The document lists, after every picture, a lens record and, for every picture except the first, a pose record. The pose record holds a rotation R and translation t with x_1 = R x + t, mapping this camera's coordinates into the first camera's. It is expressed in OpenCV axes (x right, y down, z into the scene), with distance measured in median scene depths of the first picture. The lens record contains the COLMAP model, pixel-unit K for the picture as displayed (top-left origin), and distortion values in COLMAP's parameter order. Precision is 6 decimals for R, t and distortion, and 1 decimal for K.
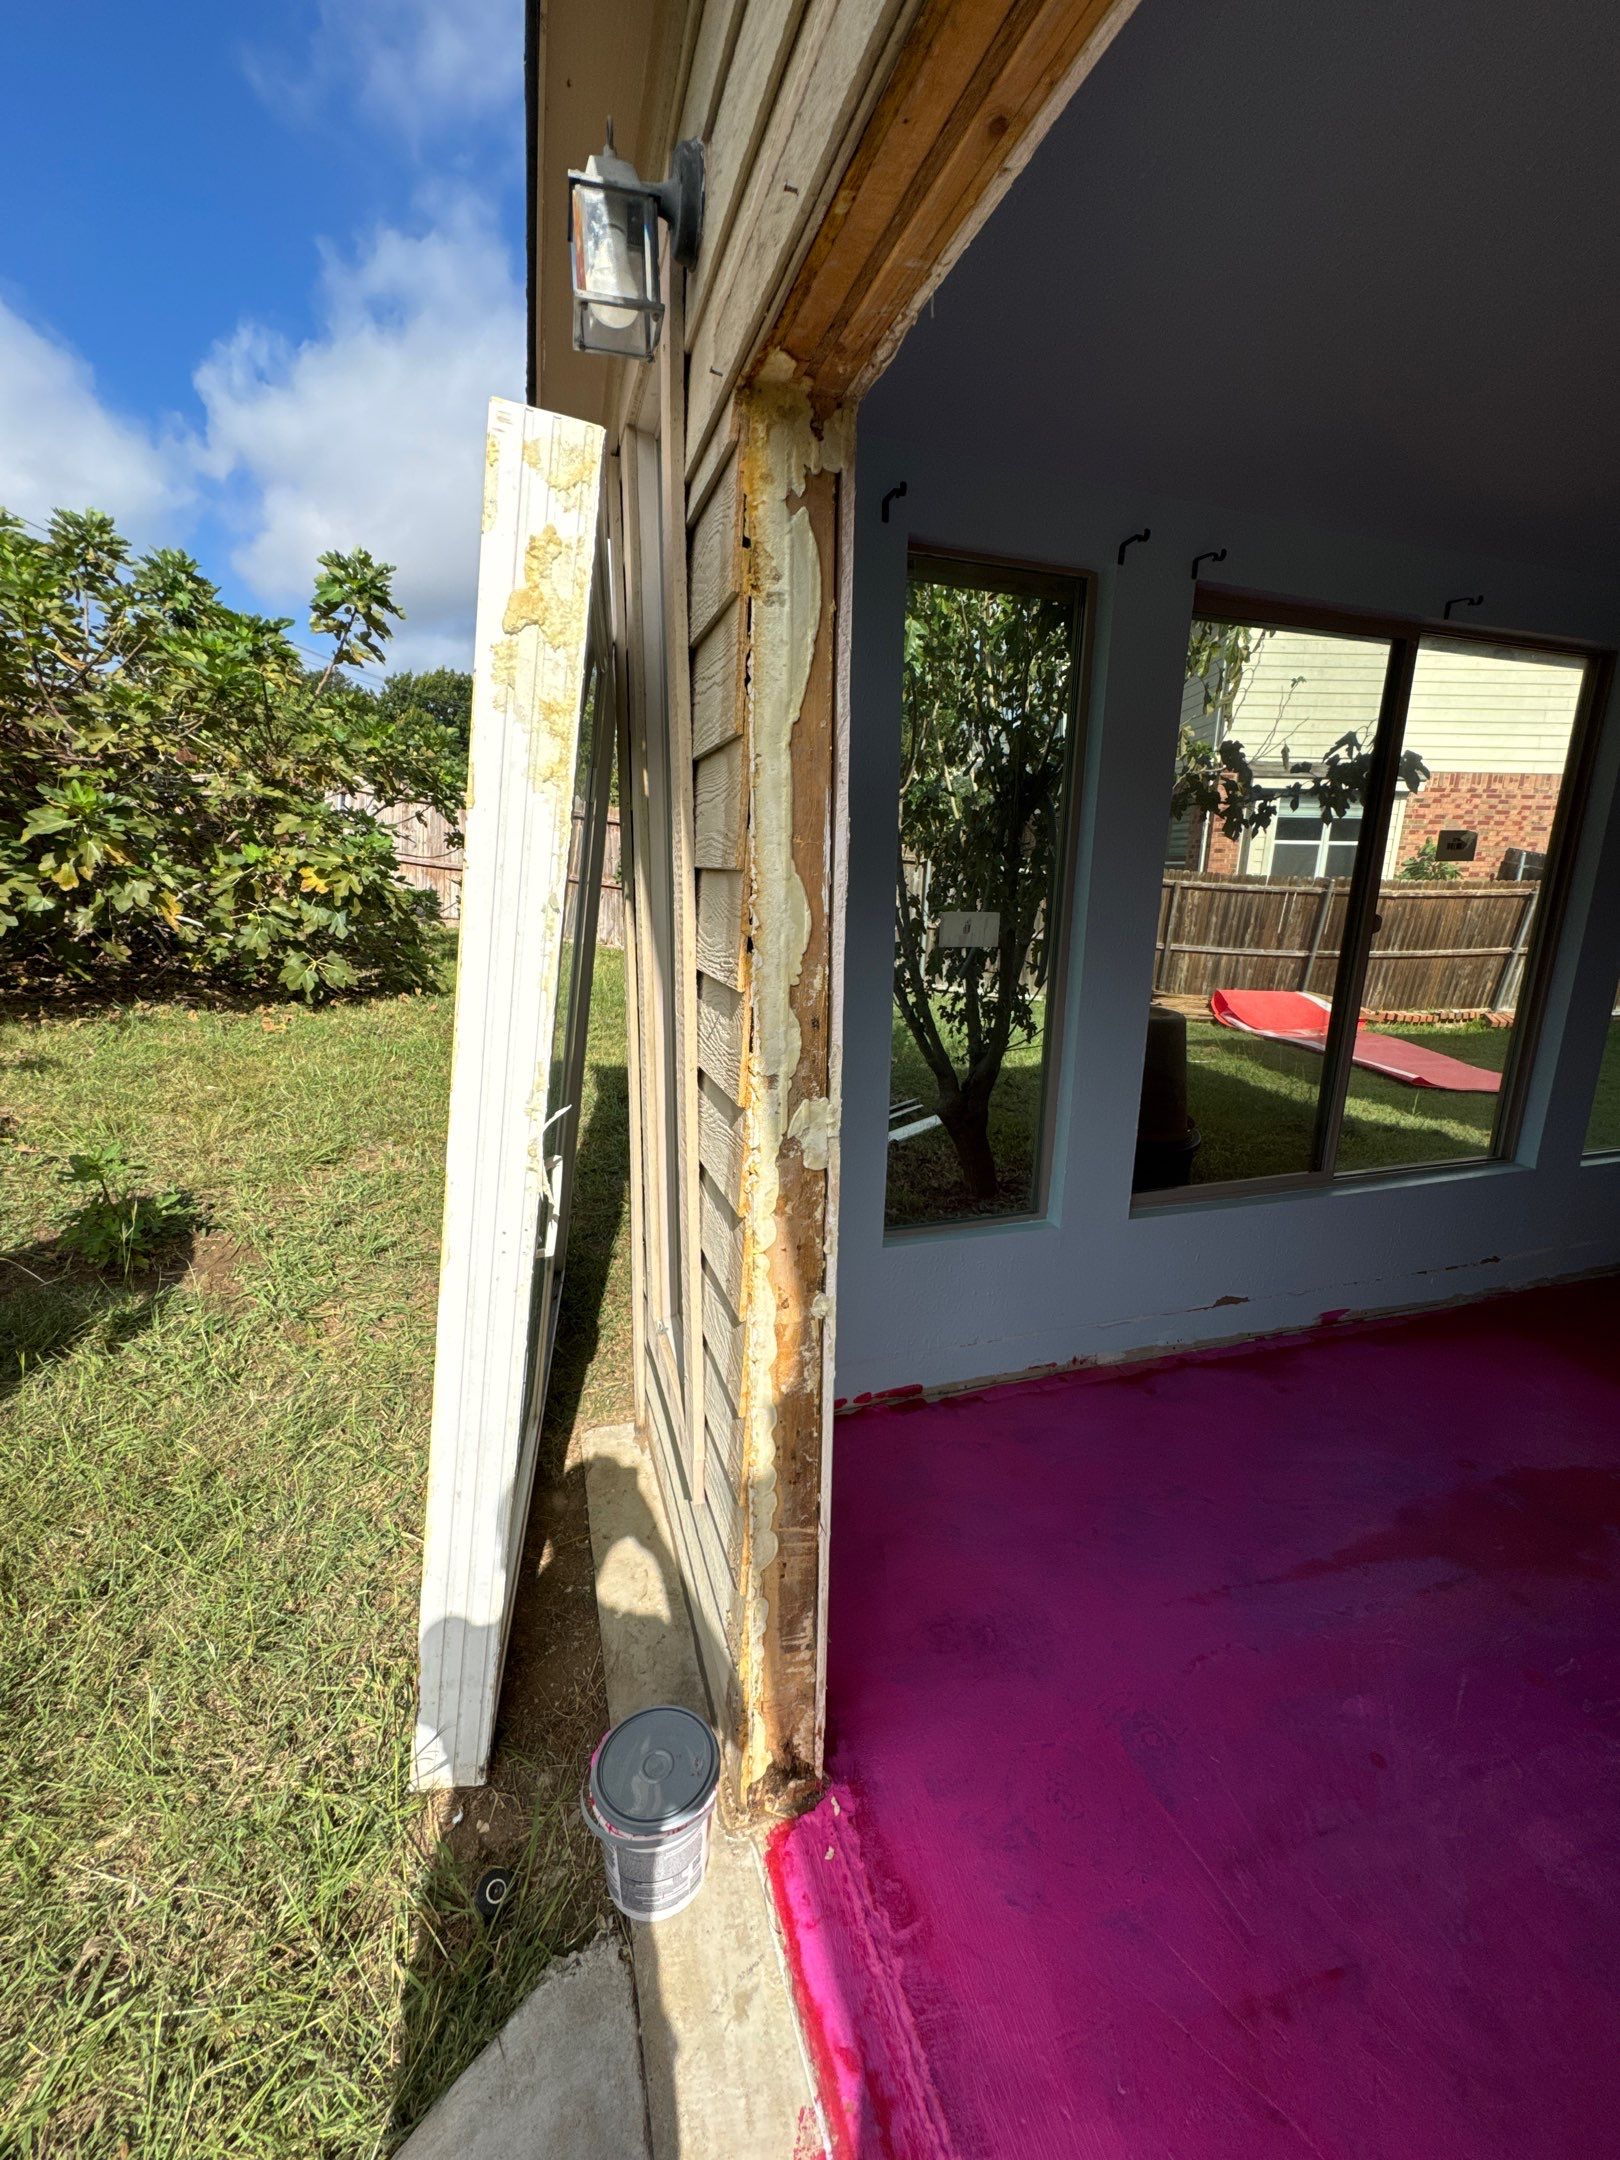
lens RADIAL K [[859.0, 0, 807.3], [0, 859.0, 1077.1], [0, 0, 1]] dist [-0.001034, 0.000300]
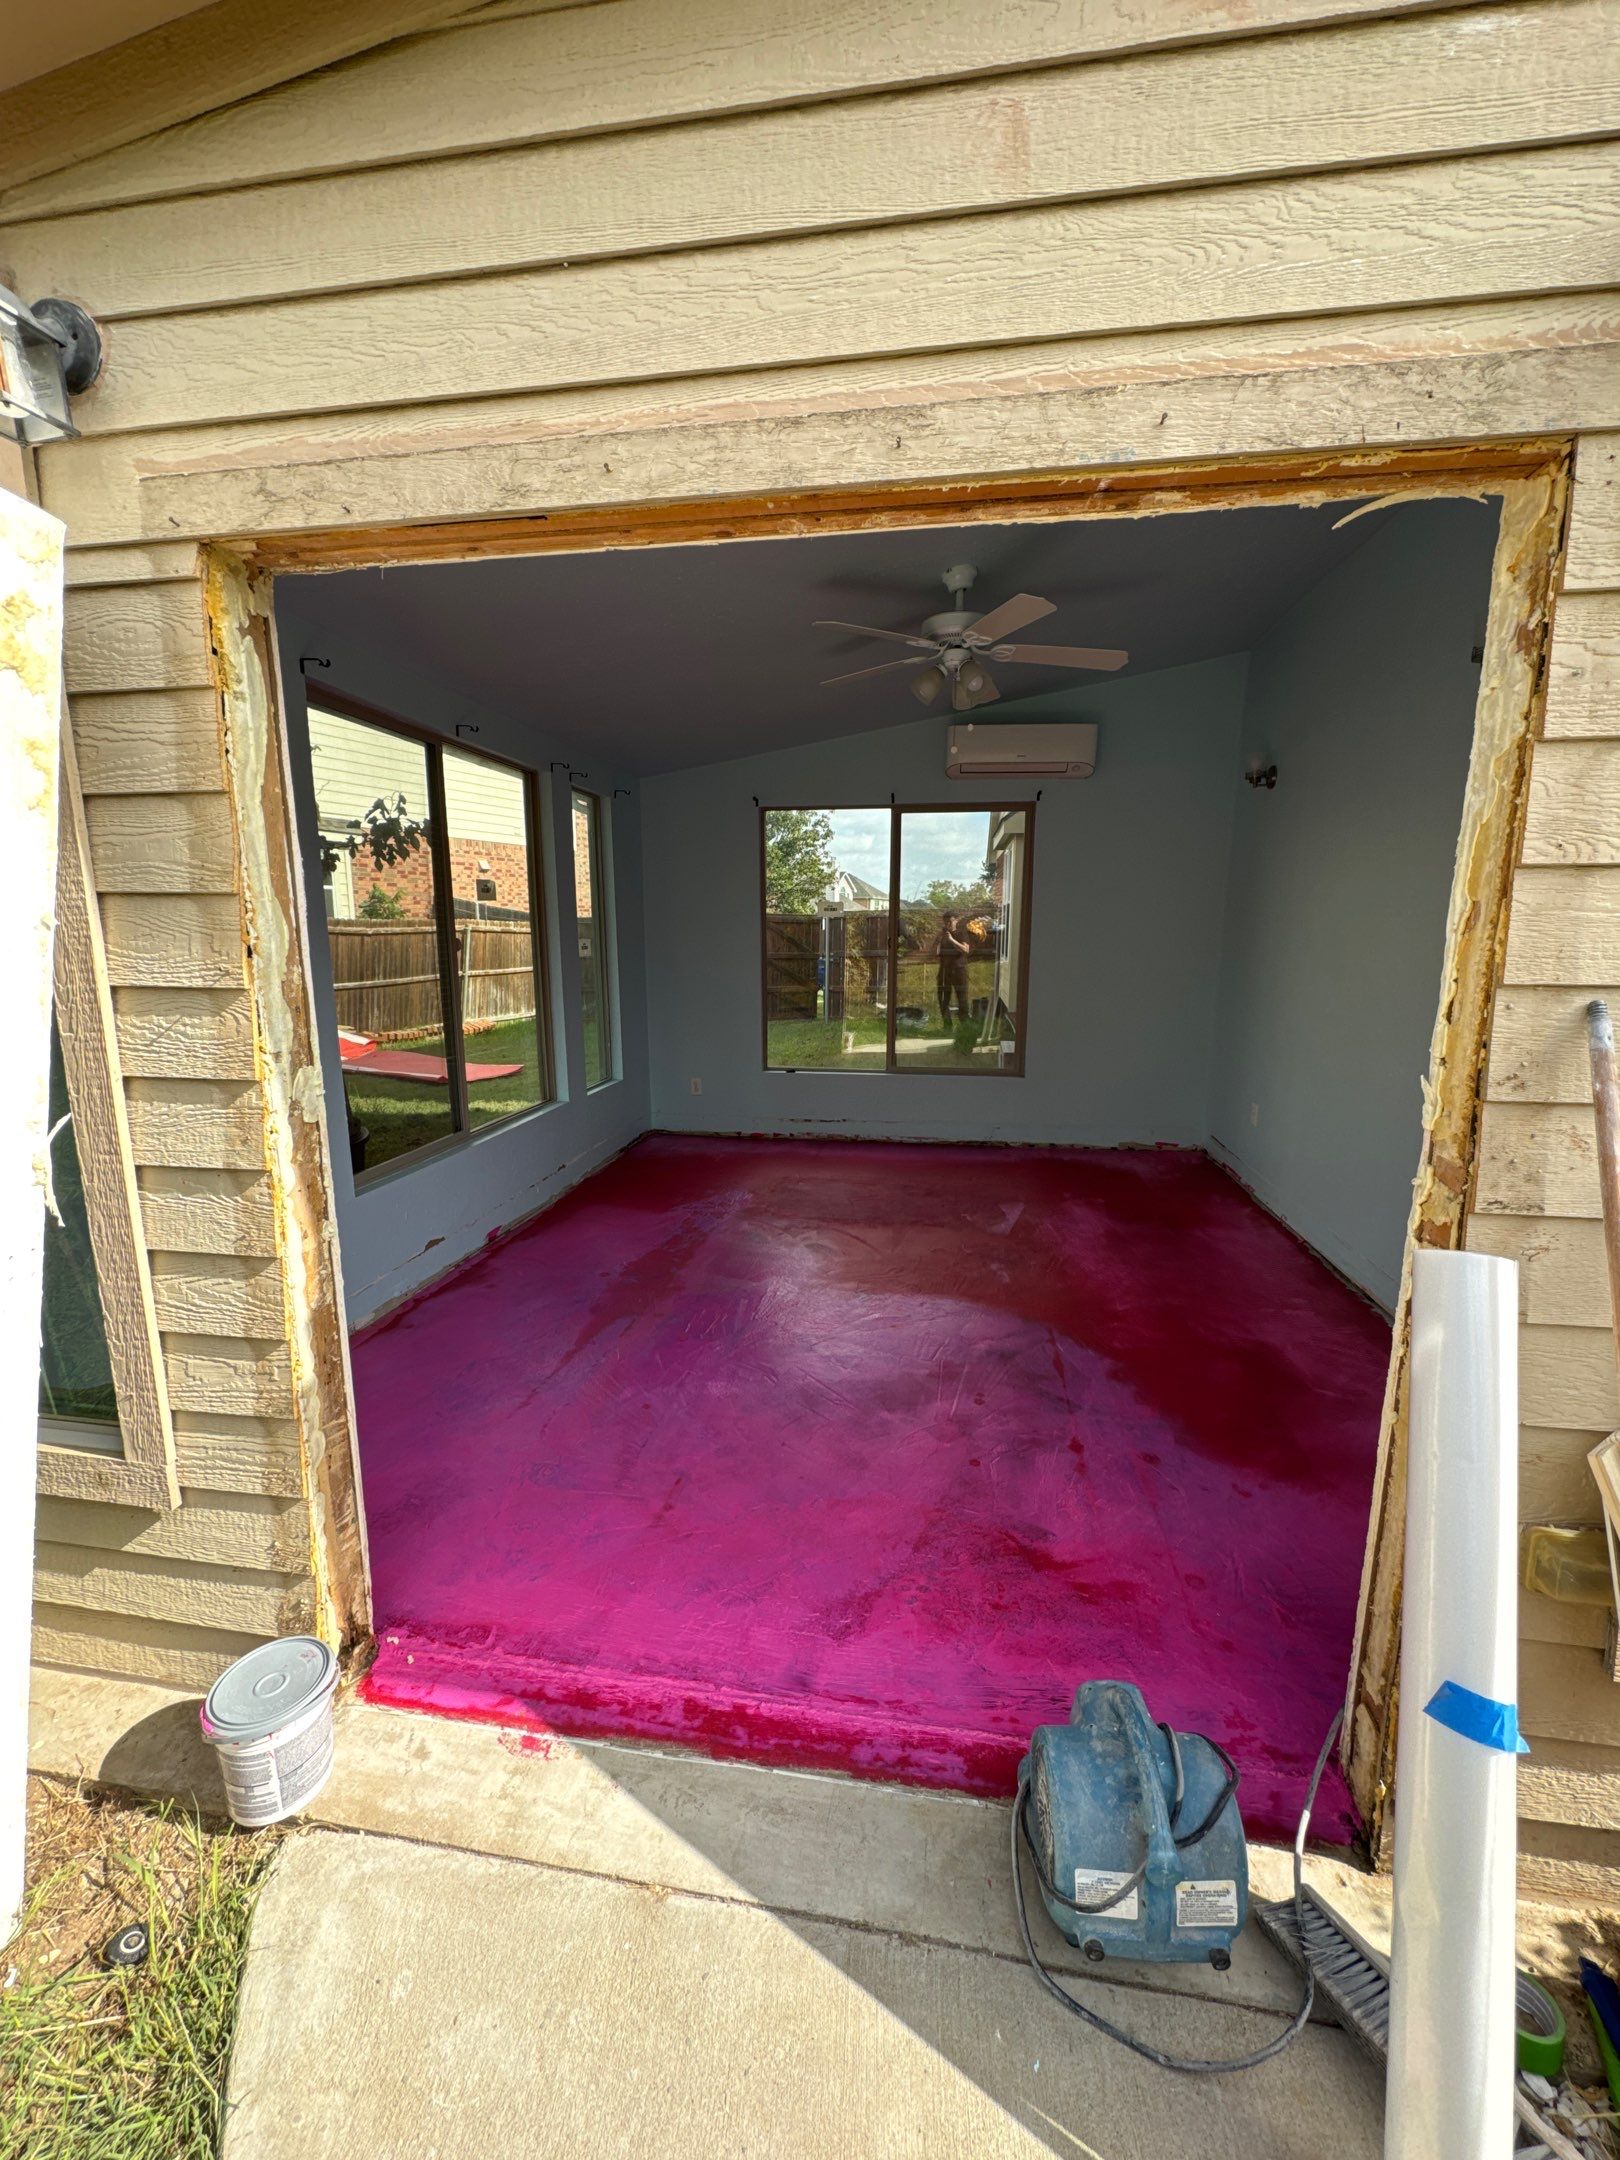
lens RADIAL K [[862.0, 0, 810.7], [0, 862.0, 1079.3], [0, 0, 1]] dist [-0.001160, 0.000663]
pose [[0.454021, -0.169070, 0.874803, -0.280542], [0.209276, 0.974600, 0.079744, 0.035066], [-0.866065, 0.146870, 0.477871, -0.105606]]
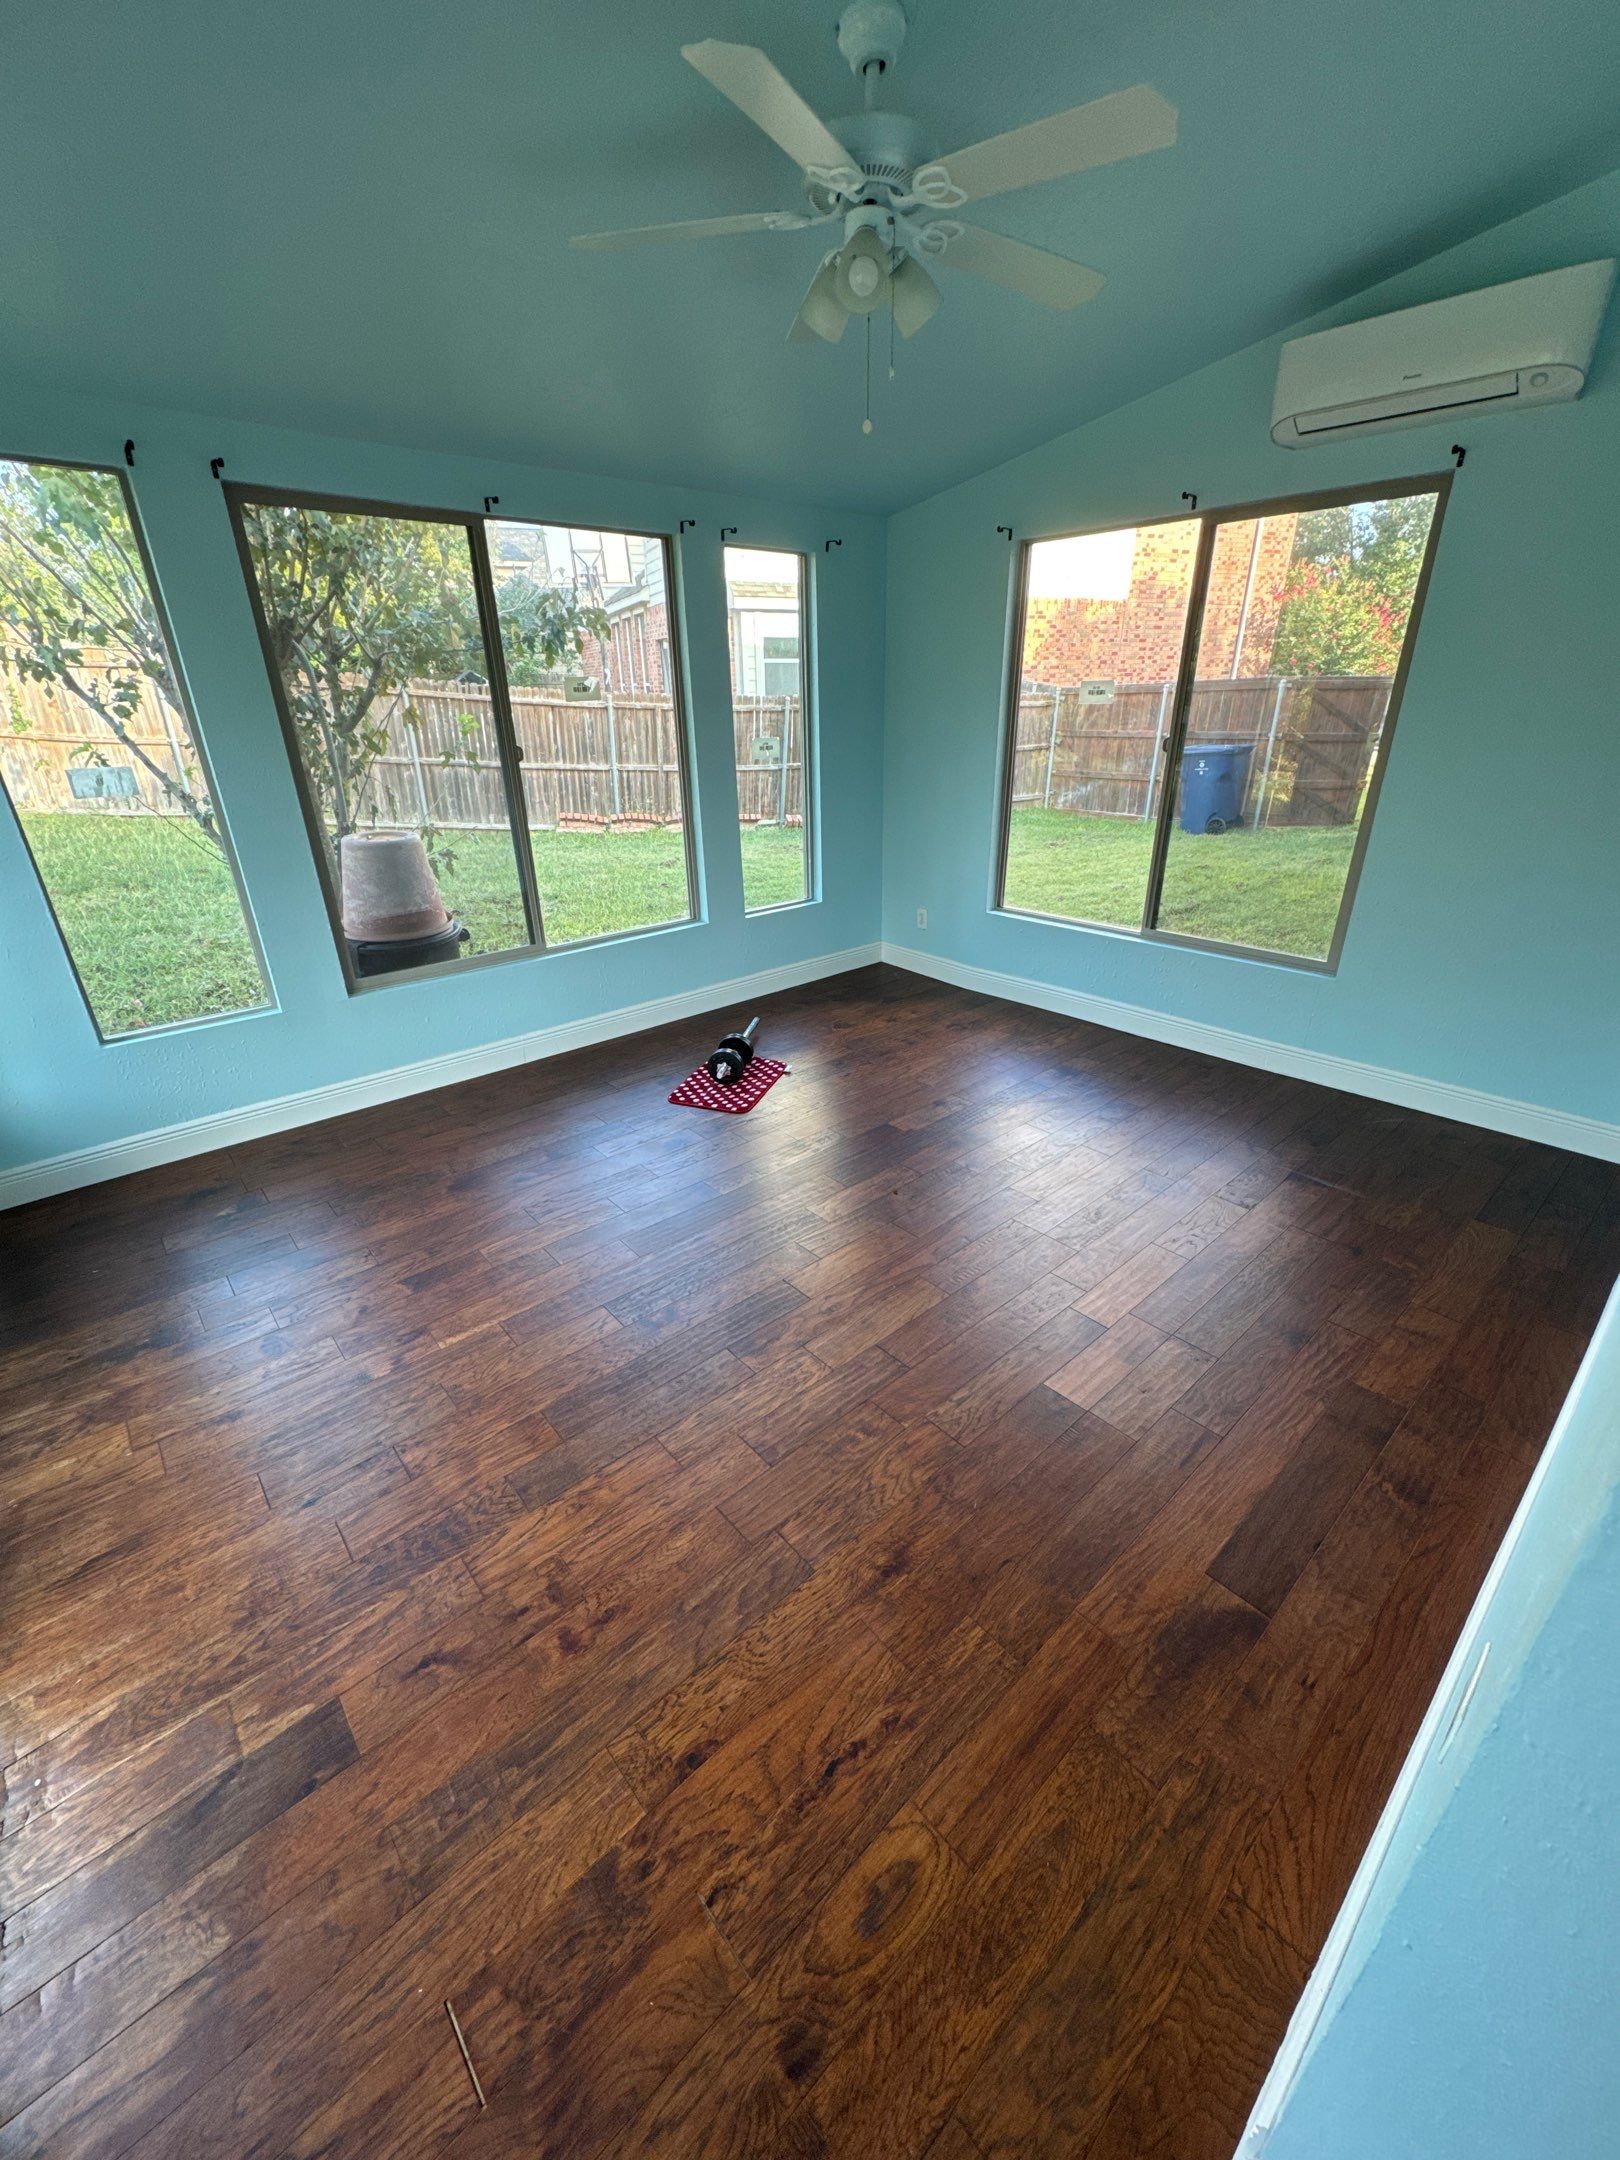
lens RADIAL K [[867.9, 0, 811.1], [0, 867.9, 1079.1], [0, 0, 1]] dist [-0.003176, 0.000071]
pose [[0.918072, -0.189591, 0.348136, 0.434367], [0.121066, 0.970354, 0.209180, 0.073535], [-0.377474, -0.149895, 0.913808, -0.410999]]
